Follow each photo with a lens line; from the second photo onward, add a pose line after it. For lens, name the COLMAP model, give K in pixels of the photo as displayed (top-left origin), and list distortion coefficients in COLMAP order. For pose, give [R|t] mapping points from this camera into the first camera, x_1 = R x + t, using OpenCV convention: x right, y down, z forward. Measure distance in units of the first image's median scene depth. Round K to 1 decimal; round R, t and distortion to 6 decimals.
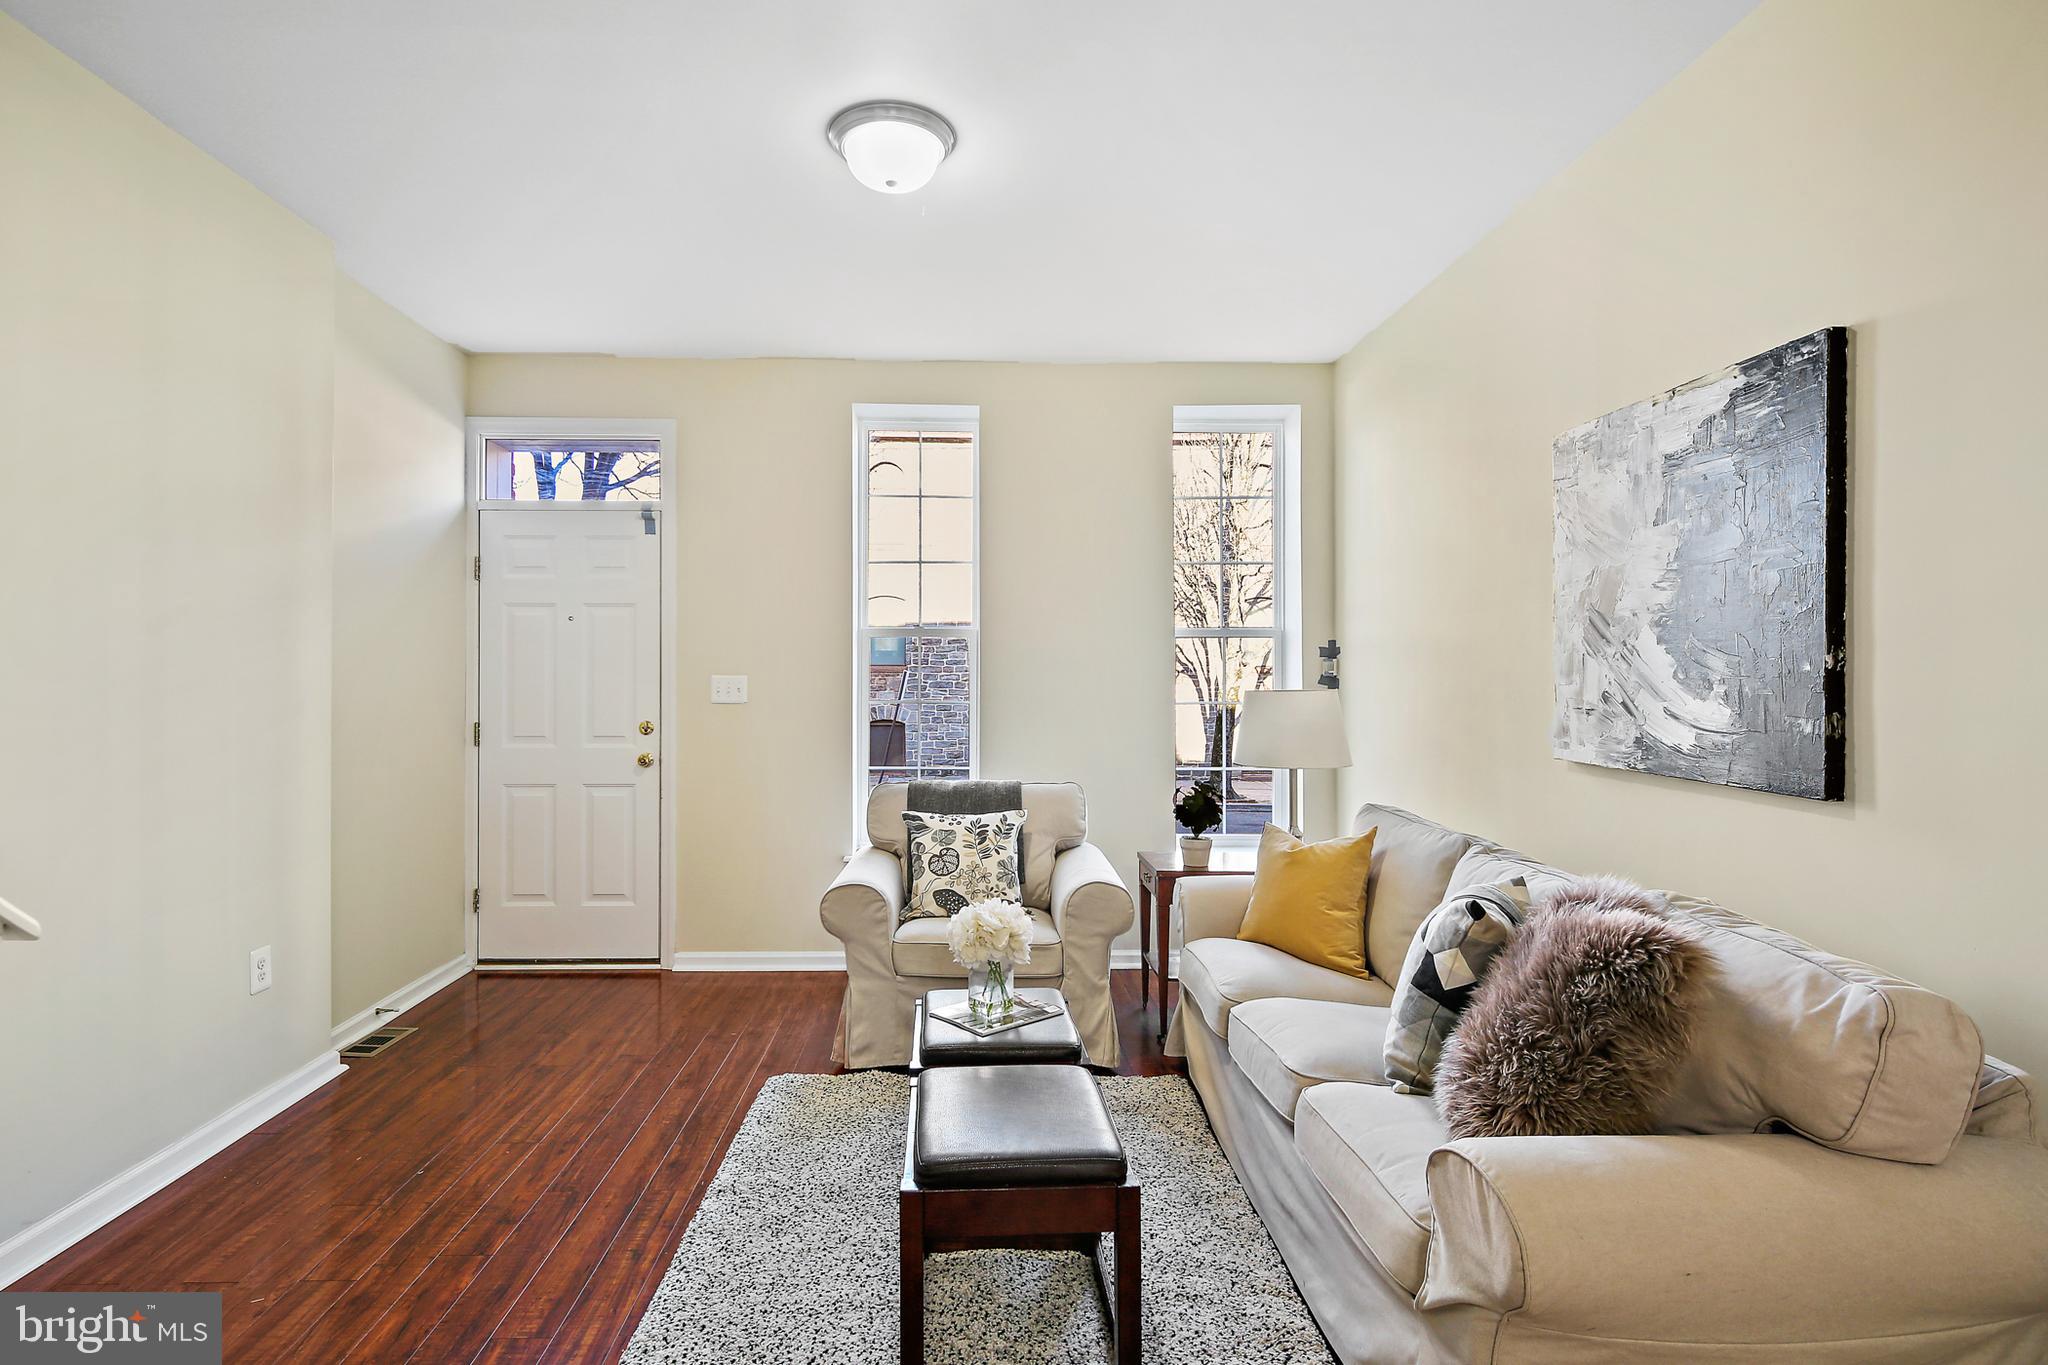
lens RADIAL K [[1009.0, 0, 997.6], [0, 1009.0, 661.7], [0, 0, 1]] dist [0.007159, -0.005916]
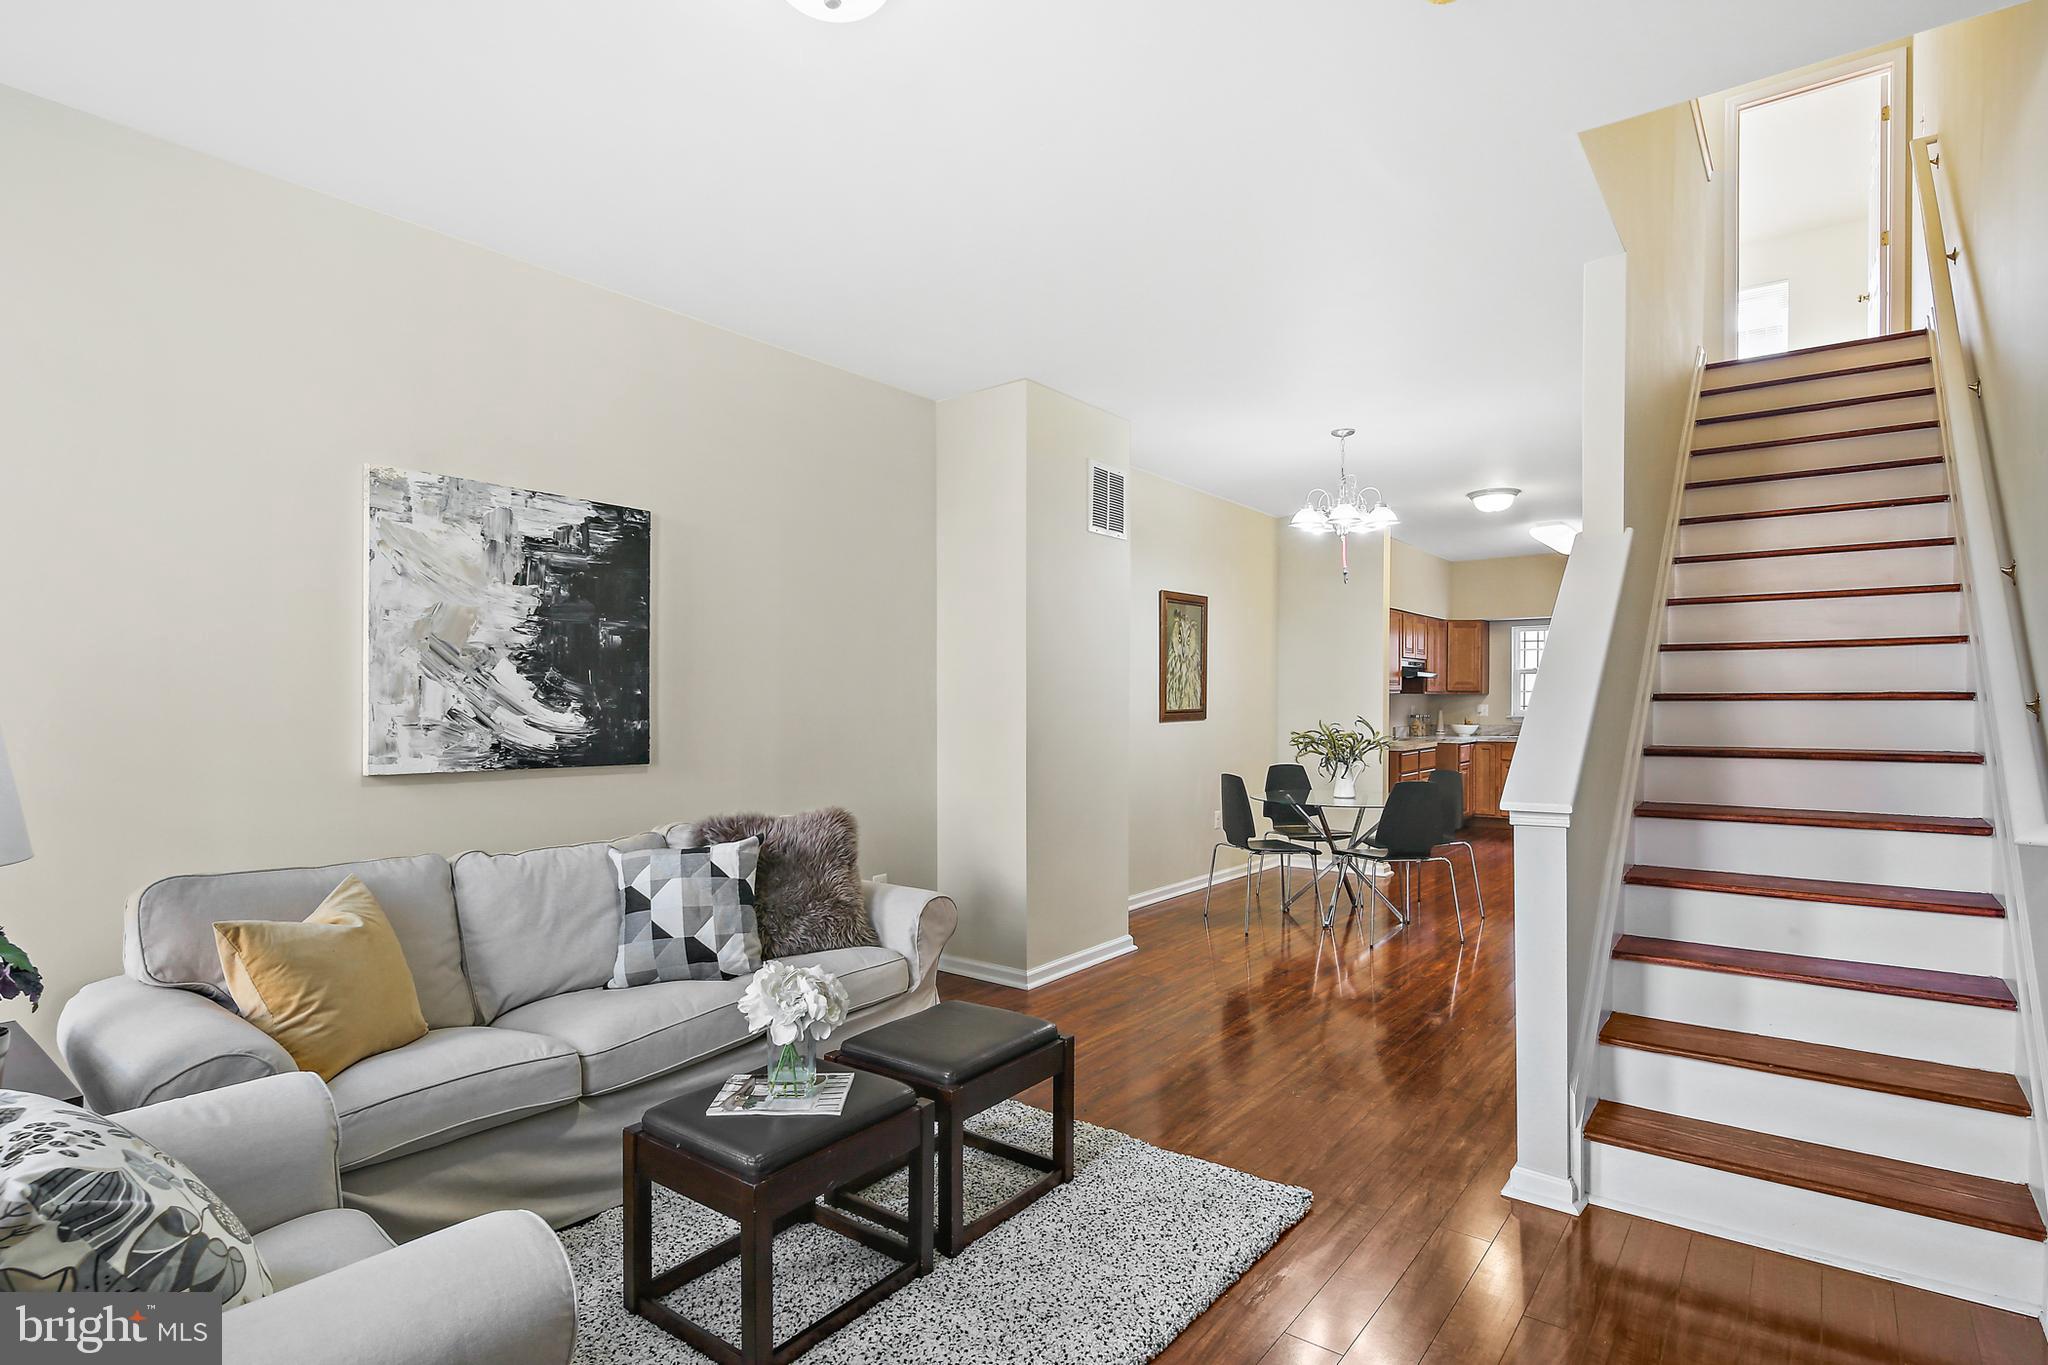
lens RADIAL K [[1009.0, 0, 994.3], [0, 1009.0, 718.8], [0, 0, 1]] dist [0.007159, -0.005916]
pose [[-0.751243, -0.006258, 0.659996, -0.648432], [-0.006579, 0.999976, 0.001993, 0.033326], [-0.659992, -0.002844, -0.751267, 1.433660]]
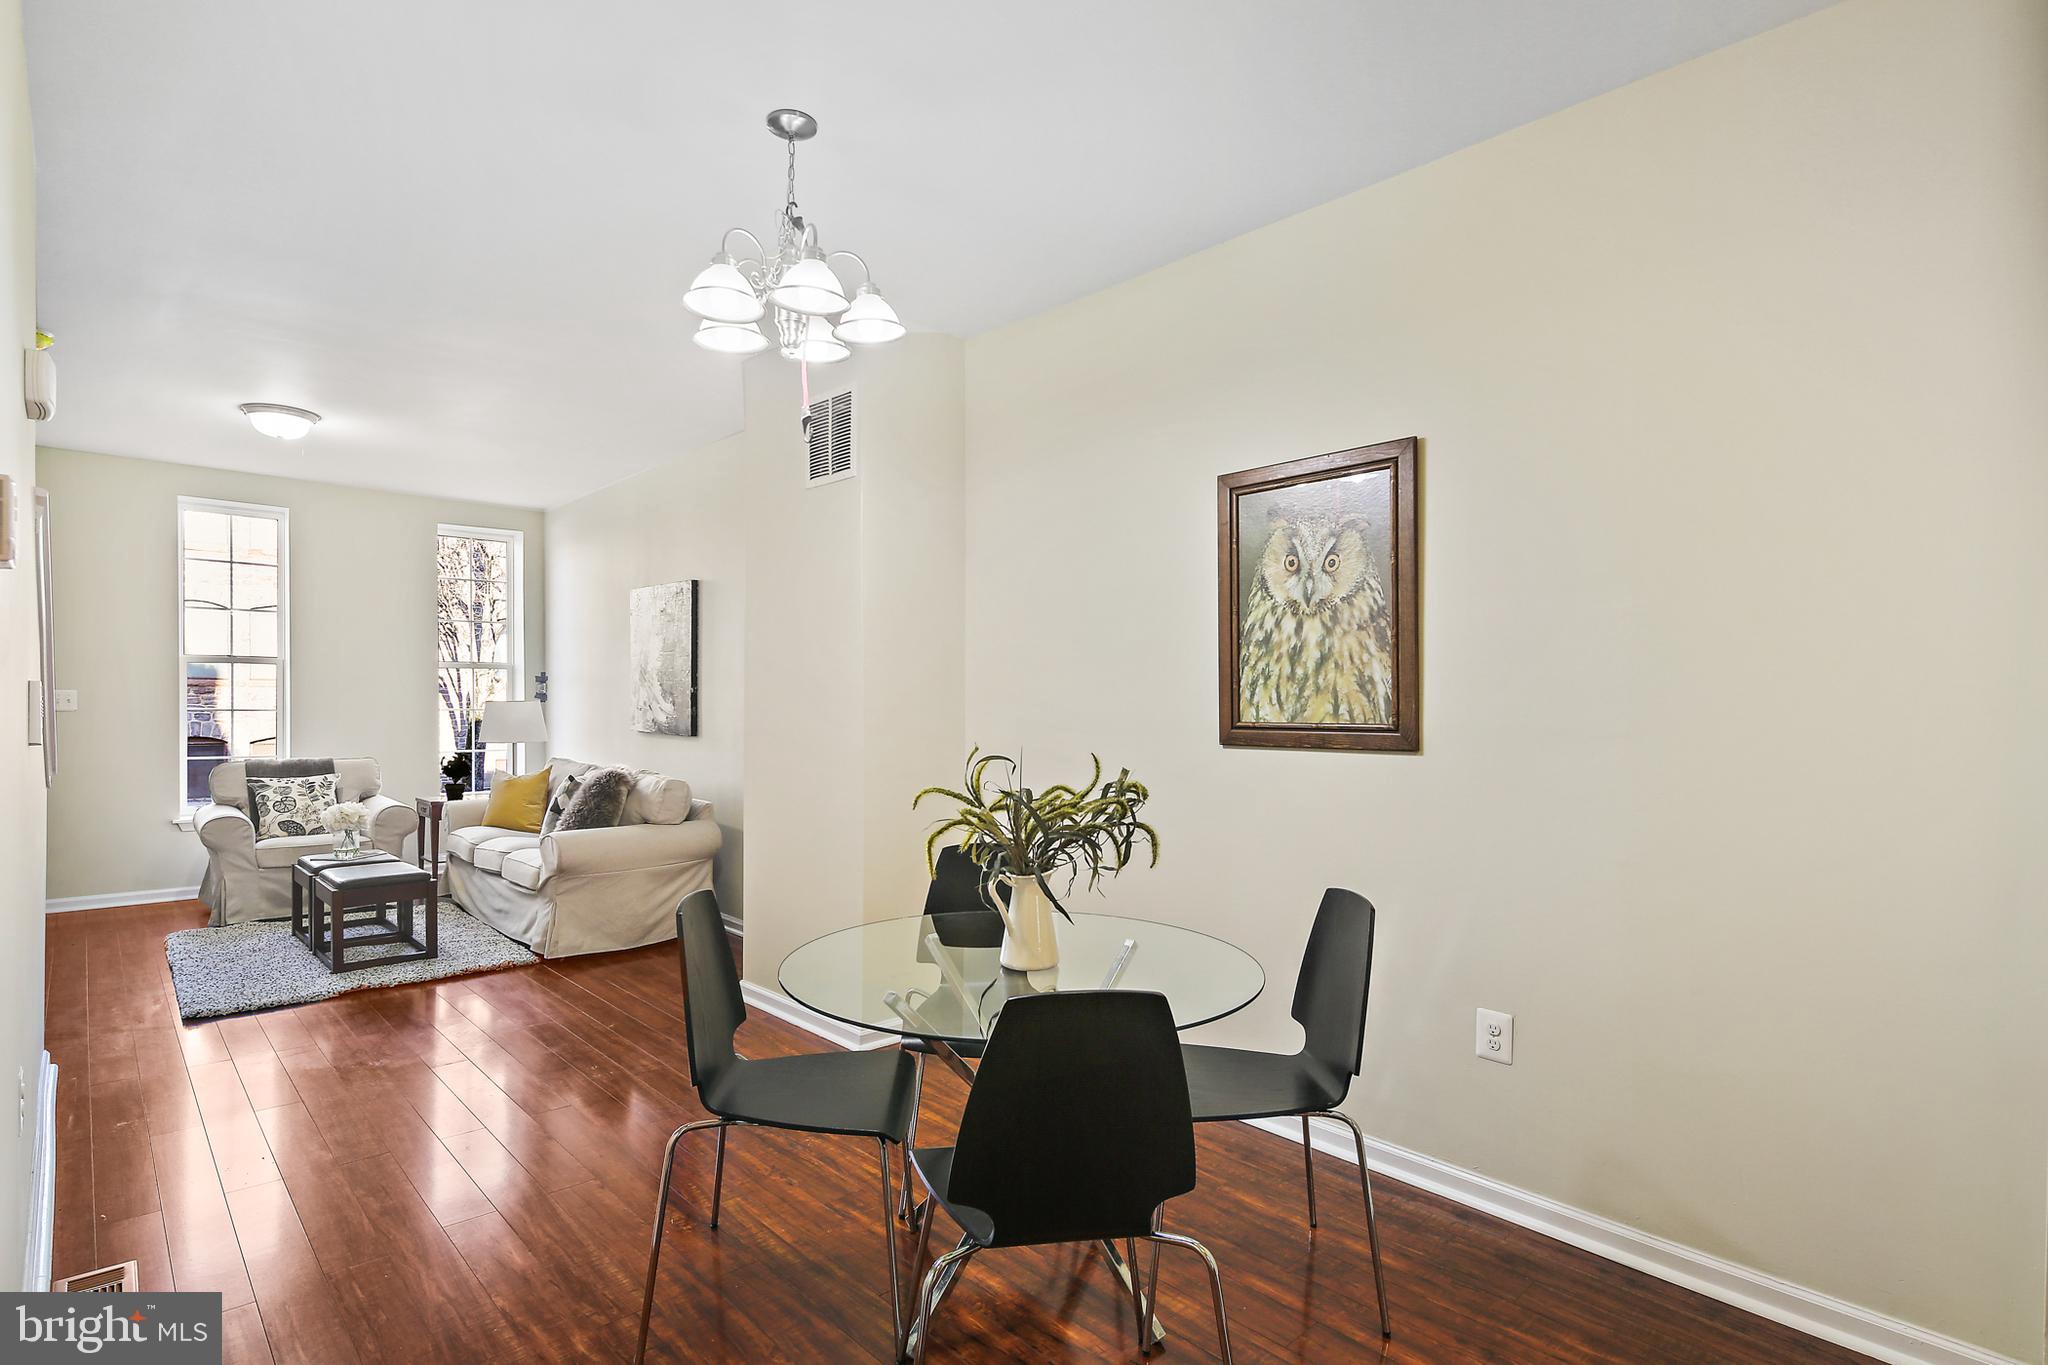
lens RADIAL K [[1009.0, 0, 1015.0], [0, 1009.0, 715.8], [0, 0, 1]] dist [0.007159, -0.005916]
pose [[0.759024, -0.009007, 0.651000, -0.299360], [-0.015803, 0.999355, 0.032251, -0.026763], [-0.650871, -0.034767, 0.758392, -1.391727]]
